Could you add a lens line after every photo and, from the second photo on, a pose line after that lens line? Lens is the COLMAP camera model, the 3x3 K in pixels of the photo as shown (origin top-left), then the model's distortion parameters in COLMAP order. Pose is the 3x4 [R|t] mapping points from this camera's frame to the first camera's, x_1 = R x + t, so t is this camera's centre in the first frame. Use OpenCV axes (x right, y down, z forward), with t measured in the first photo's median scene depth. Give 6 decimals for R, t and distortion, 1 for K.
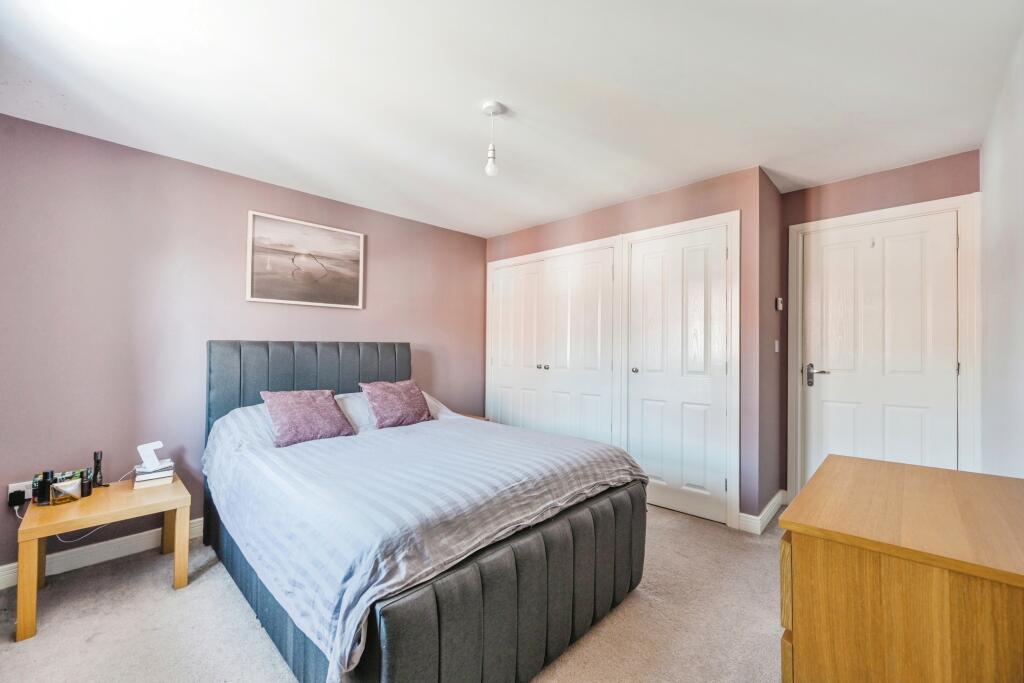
lens RADIAL K [[410.8, 0, 514.2], [0, 410.8, 345.5], [0, 0, 1]] dist [-0.000184, 0.000247]
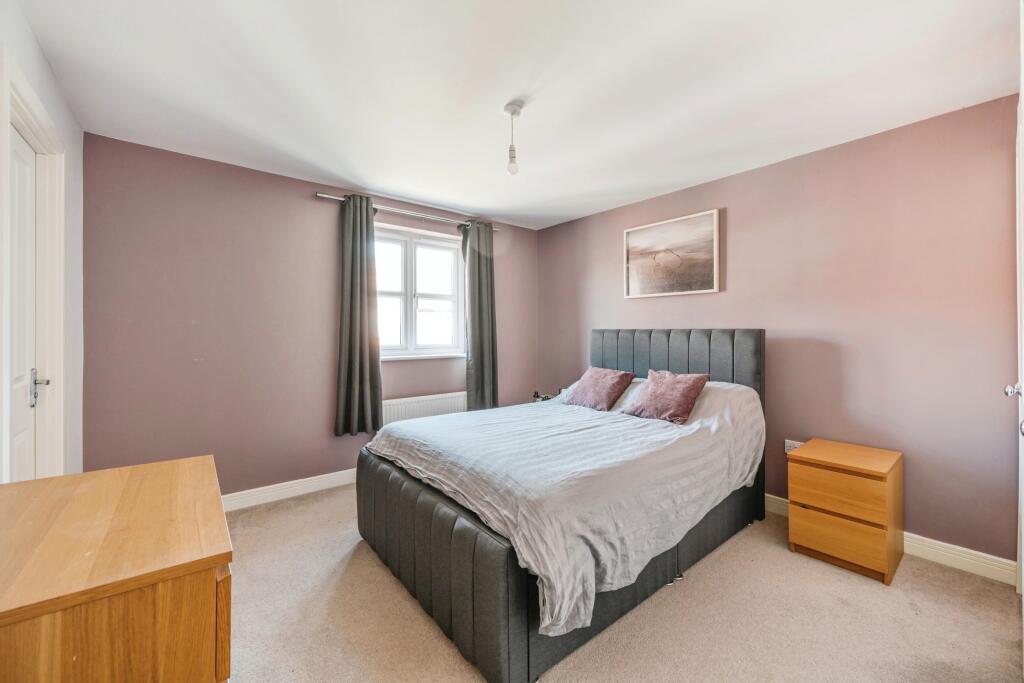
lens RADIAL K [[410.8, 0, 514.3], [0, 410.8, 330.4], [0, 0, 1]] dist [-0.000184, 0.000247]
pose [[-0.121065, 0.006851, -0.992621, 0.630666], [0.010259, 0.999931, 0.005650, -0.014726], [0.992592, -0.009500, -0.121127, 0.714245]]
